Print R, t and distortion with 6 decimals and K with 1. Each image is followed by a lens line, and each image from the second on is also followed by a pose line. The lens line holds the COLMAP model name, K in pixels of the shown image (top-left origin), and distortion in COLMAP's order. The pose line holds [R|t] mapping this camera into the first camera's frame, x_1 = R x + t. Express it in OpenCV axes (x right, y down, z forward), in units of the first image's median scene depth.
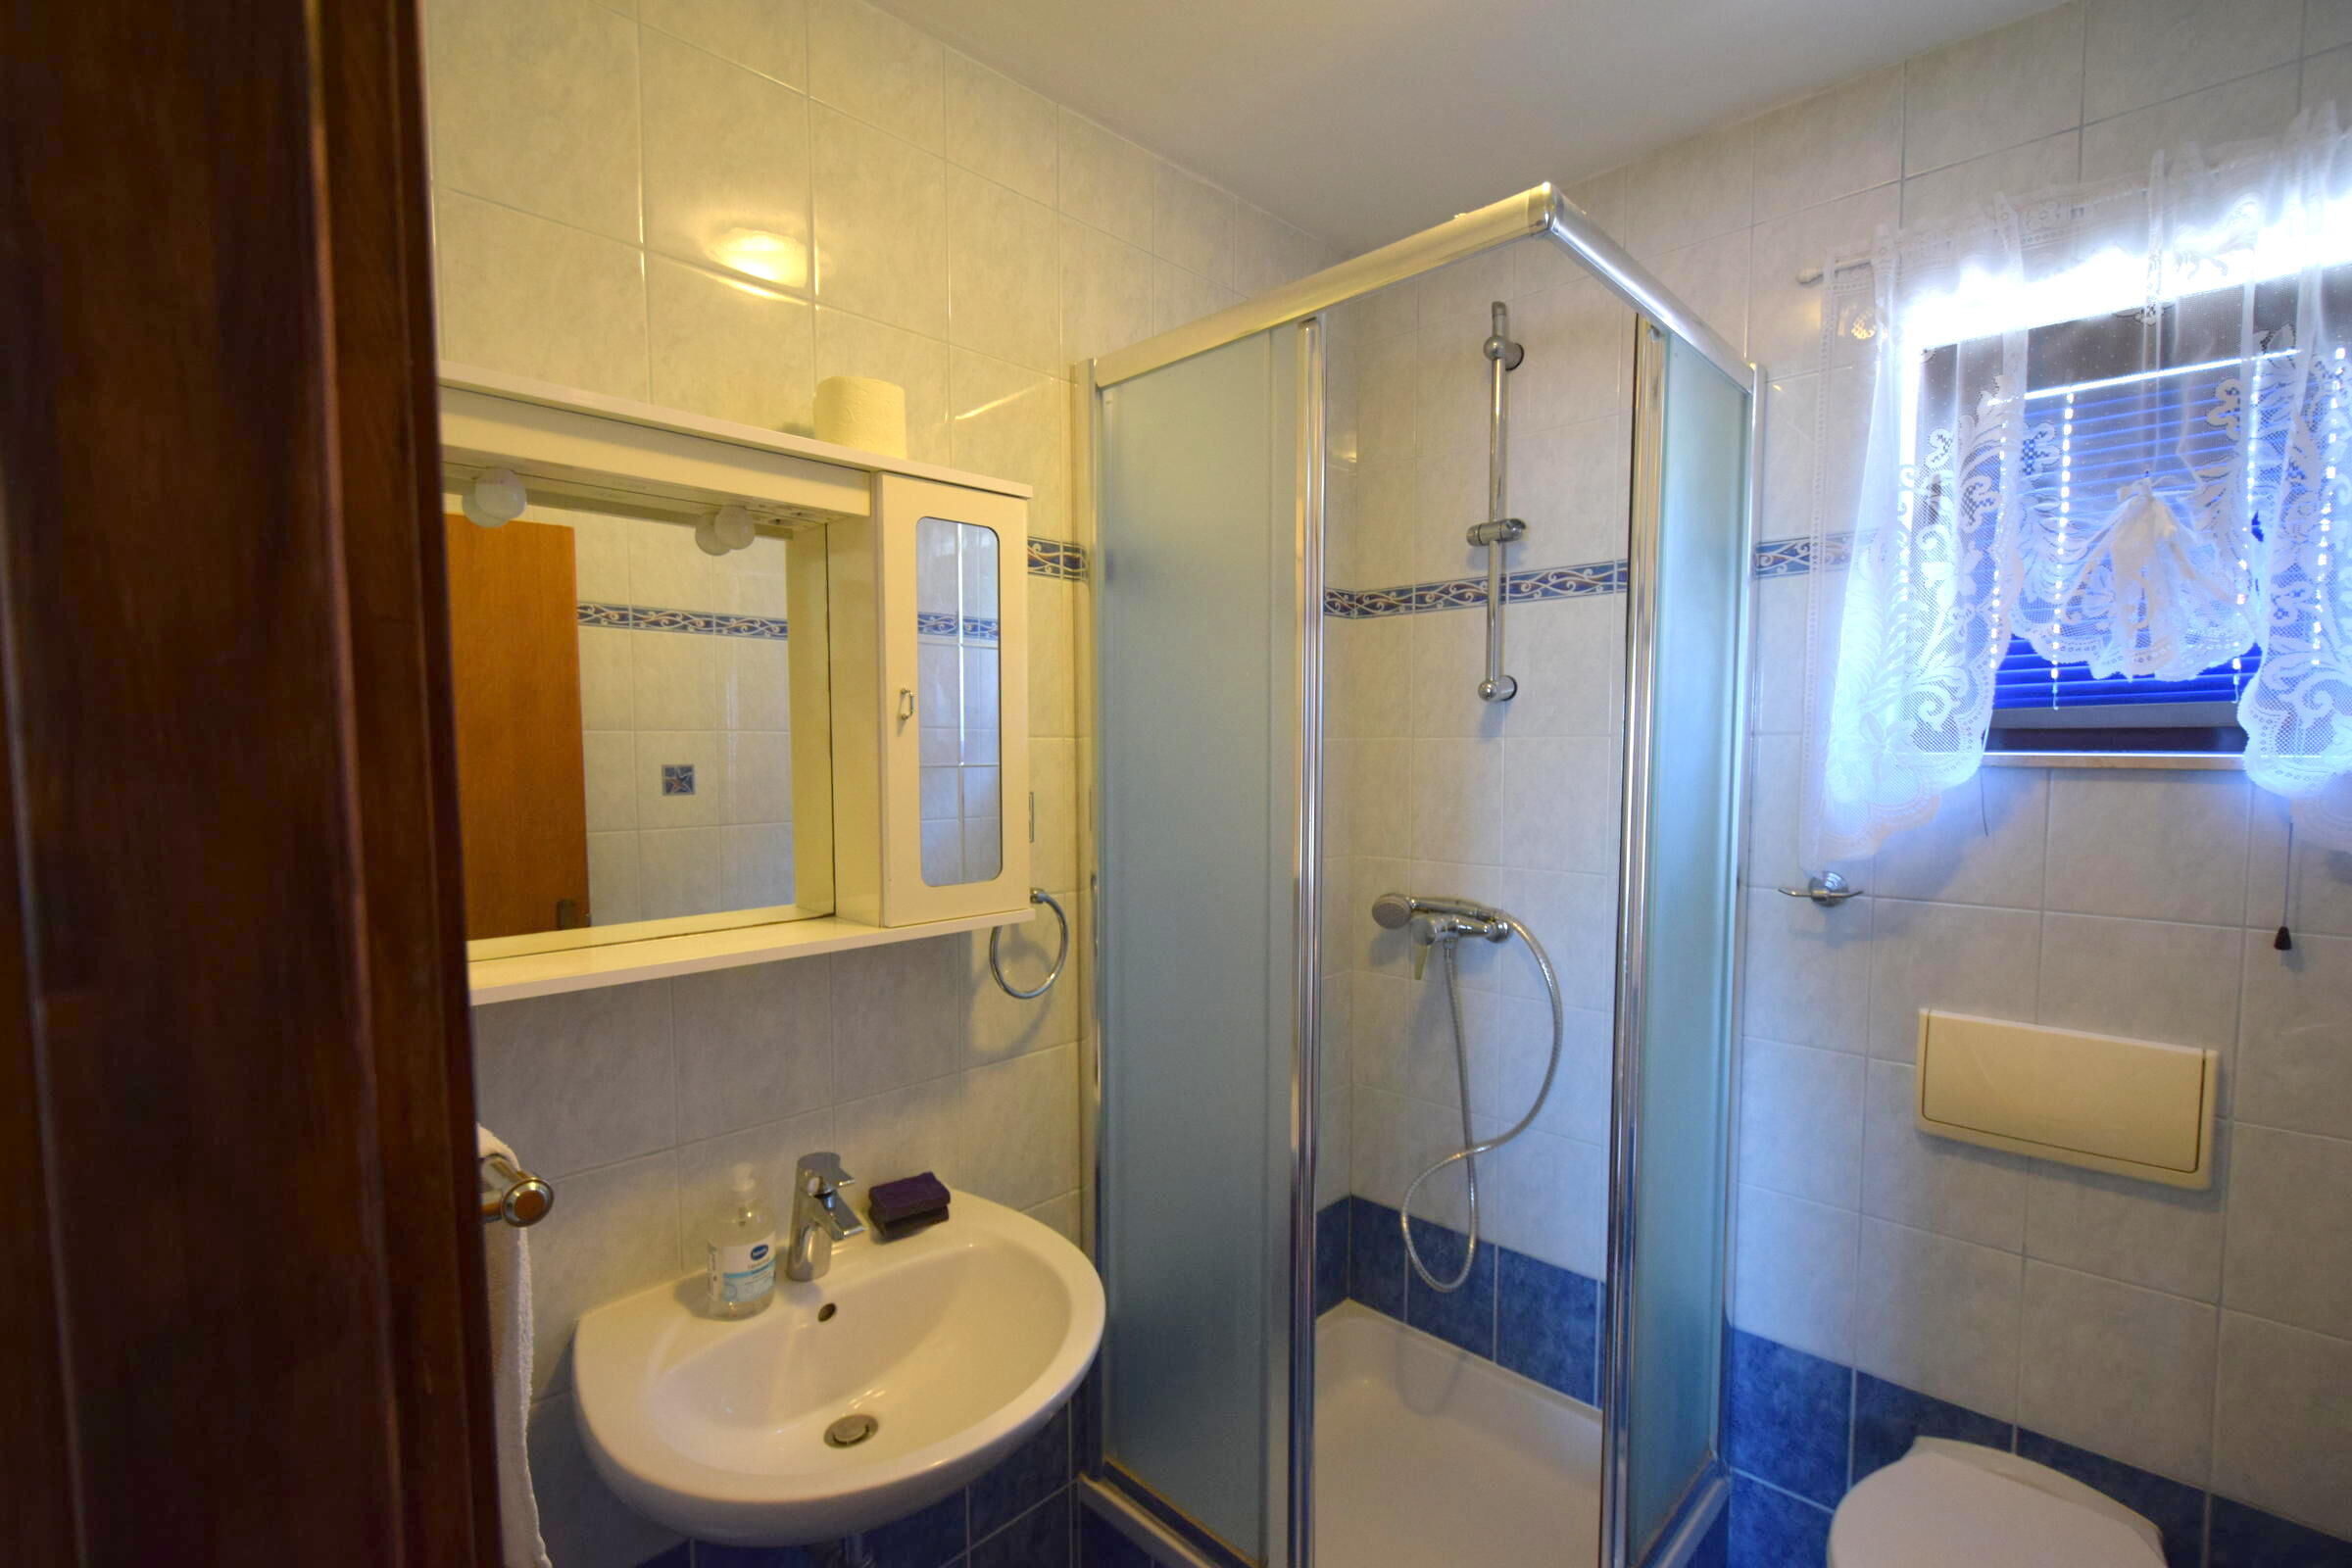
lens RADIAL K [[1042.7, 0, 1182.8], [0, 1042.7, 815.3], [0, 0, 1]] dist [0.004333, -0.005509]
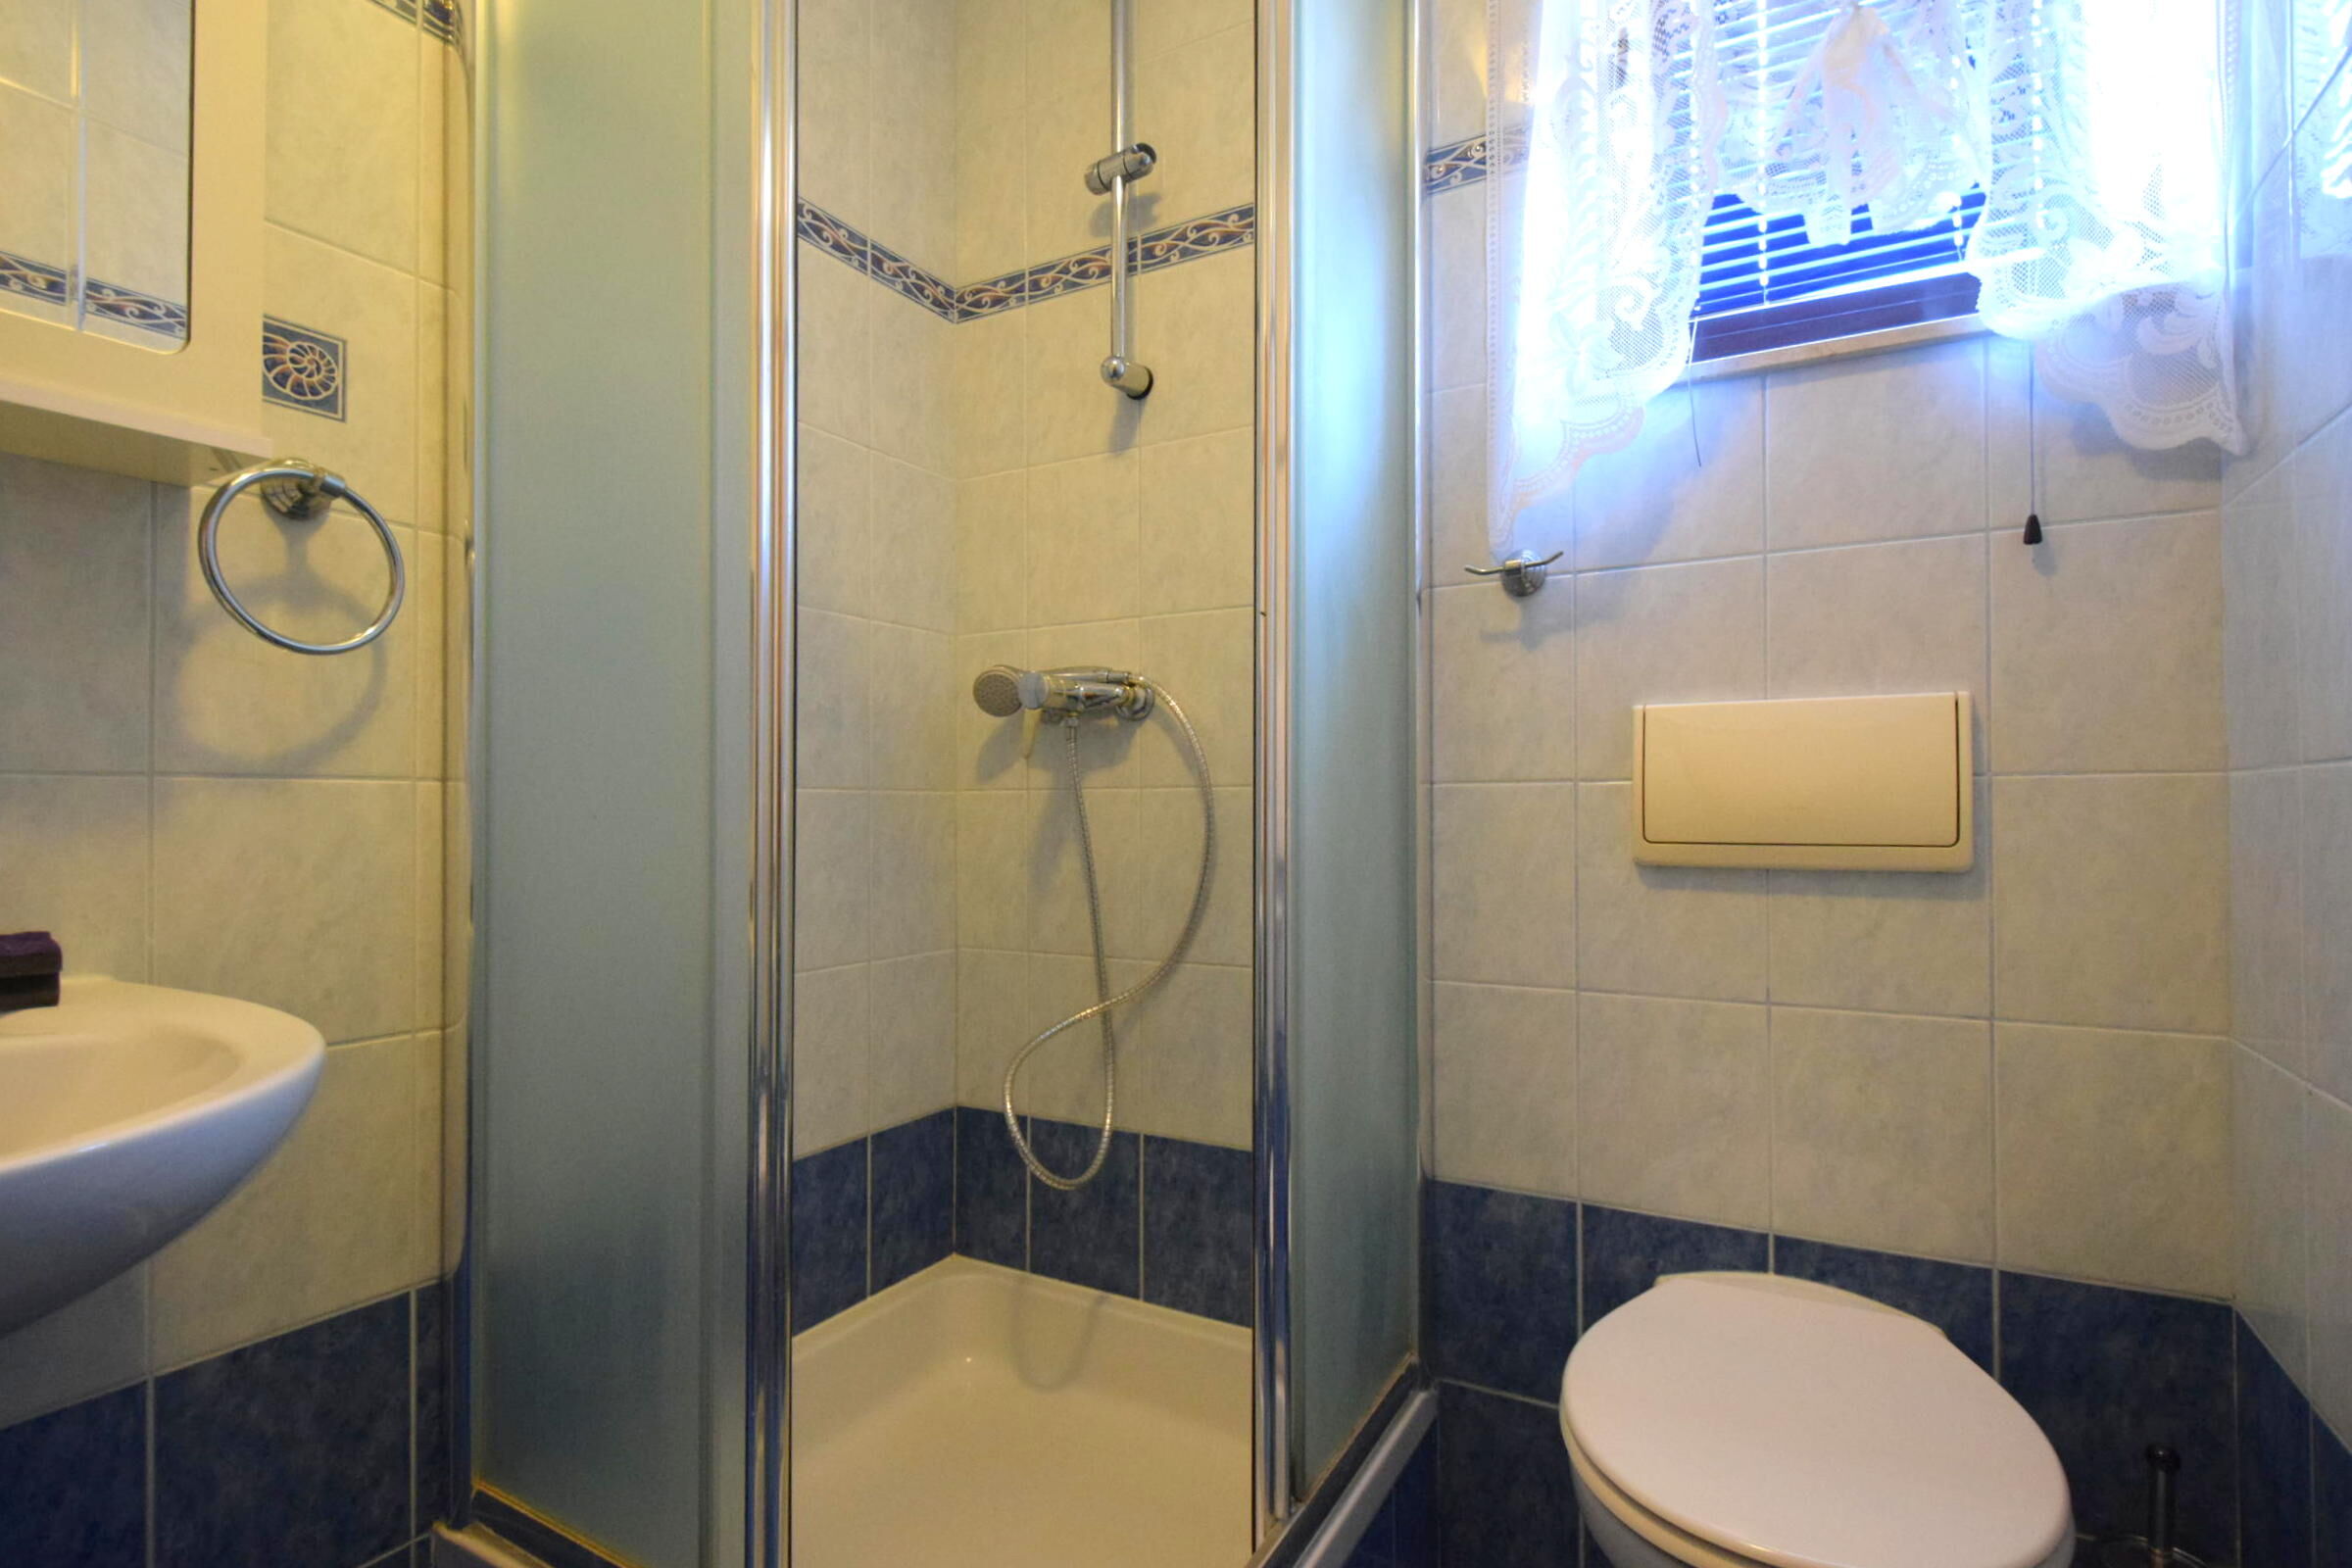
lens RADIAL K [[1137.2, 0, 1173.1], [0, 1137.2, 792.2], [0, 0, 1]] dist [0.004323, -0.000034]
pose [[0.969755, 0.001262, 0.244077, 0.157183], [0.016704, 0.997299, -0.071528, 0.284794], [-0.243508, 0.073441, 0.967114, 0.252631]]
